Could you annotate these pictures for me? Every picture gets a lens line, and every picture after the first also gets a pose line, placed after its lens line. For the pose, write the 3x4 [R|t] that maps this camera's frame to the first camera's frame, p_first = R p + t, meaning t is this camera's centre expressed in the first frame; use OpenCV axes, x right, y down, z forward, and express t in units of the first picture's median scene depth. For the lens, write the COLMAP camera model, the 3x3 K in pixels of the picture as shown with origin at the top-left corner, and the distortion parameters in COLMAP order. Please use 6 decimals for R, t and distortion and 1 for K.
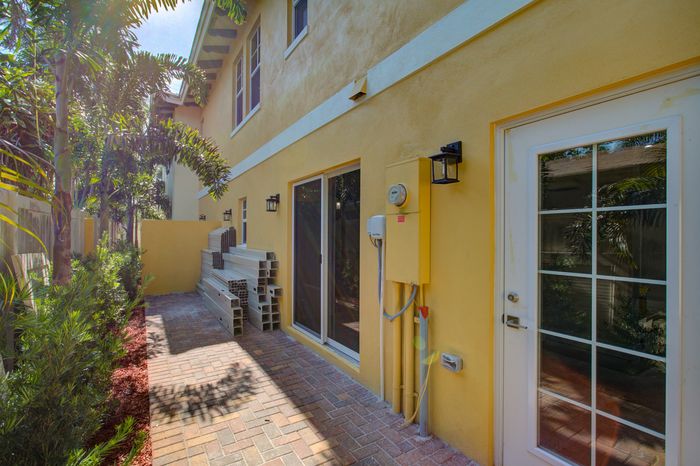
lens RADIAL K [[328.6, 0, 348.6], [0, 328.6, 232.3], [0, 0, 1]] dist [-0.001025, -0.000001]
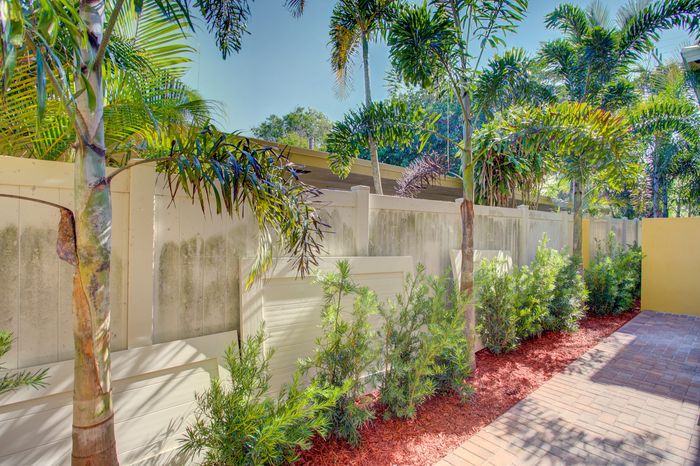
lens RADIAL K [[328.6, 0, 348.7], [0, 328.6, 235.0], [0, 0, 1]] dist [-0.001025, -0.000001]
pose [[0.140462, 0.005571, -0.990070, 0.232548], [-0.002644, 0.999983, 0.005251, 0.000062], [0.990083, 0.001881, 0.140474, 0.324260]]
